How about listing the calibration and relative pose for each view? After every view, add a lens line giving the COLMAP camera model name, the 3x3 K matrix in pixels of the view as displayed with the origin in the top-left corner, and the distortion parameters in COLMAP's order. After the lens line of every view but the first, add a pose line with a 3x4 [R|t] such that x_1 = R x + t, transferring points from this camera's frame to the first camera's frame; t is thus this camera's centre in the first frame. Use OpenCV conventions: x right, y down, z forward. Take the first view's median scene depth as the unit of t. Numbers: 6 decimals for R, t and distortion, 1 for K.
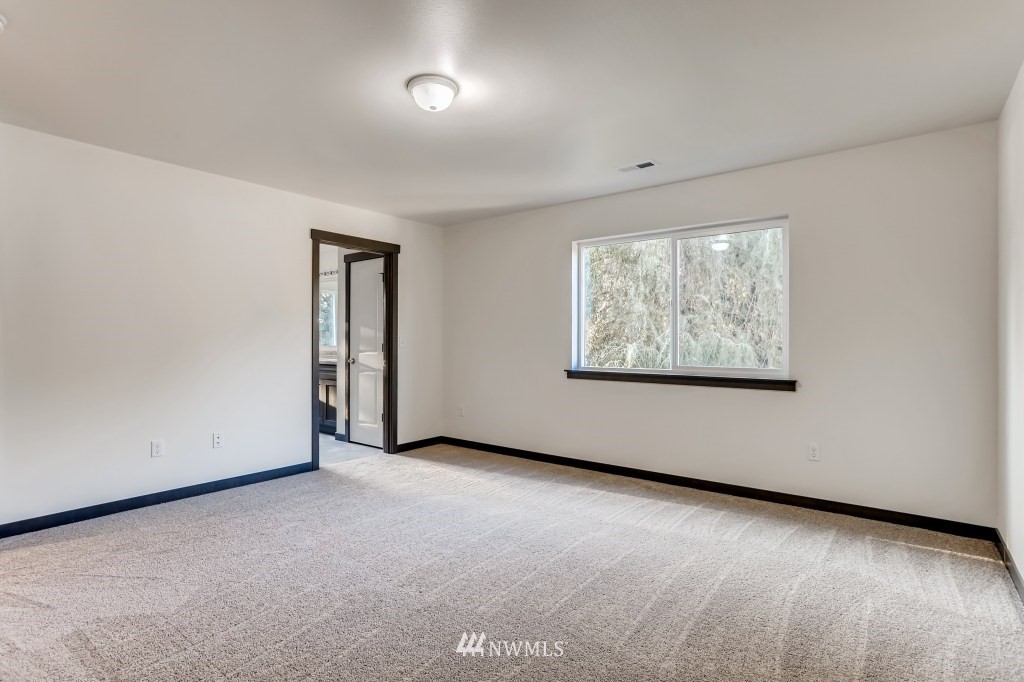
lens RADIAL K [[497.1, 0, 514.5], [0, 497.1, 341.6], [0, 0, 1]] dist [-0.025978, 0.013388]
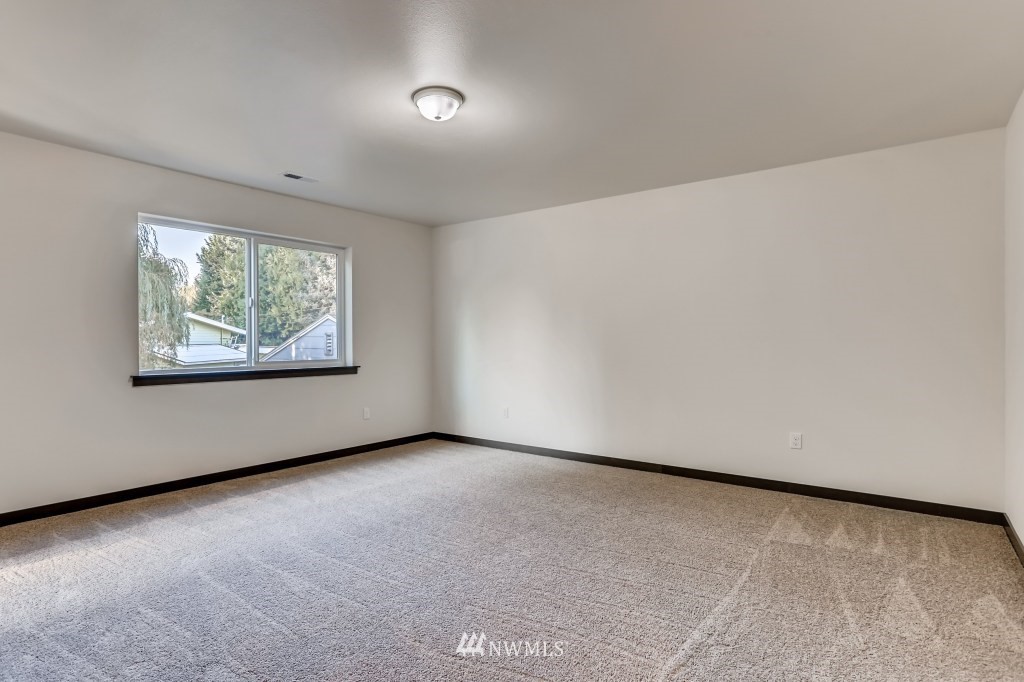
lens RADIAL K [[497.1, 0, 519.1], [0, 497.1, 335.8], [0, 0, 1]] dist [-0.025978, 0.013388]
pose [[0.011726, -0.005831, 0.999914, -0.762747], [-0.009694, 0.999935, 0.005945, -0.018421], [-0.999884, -0.009763, 0.011669, 0.463829]]
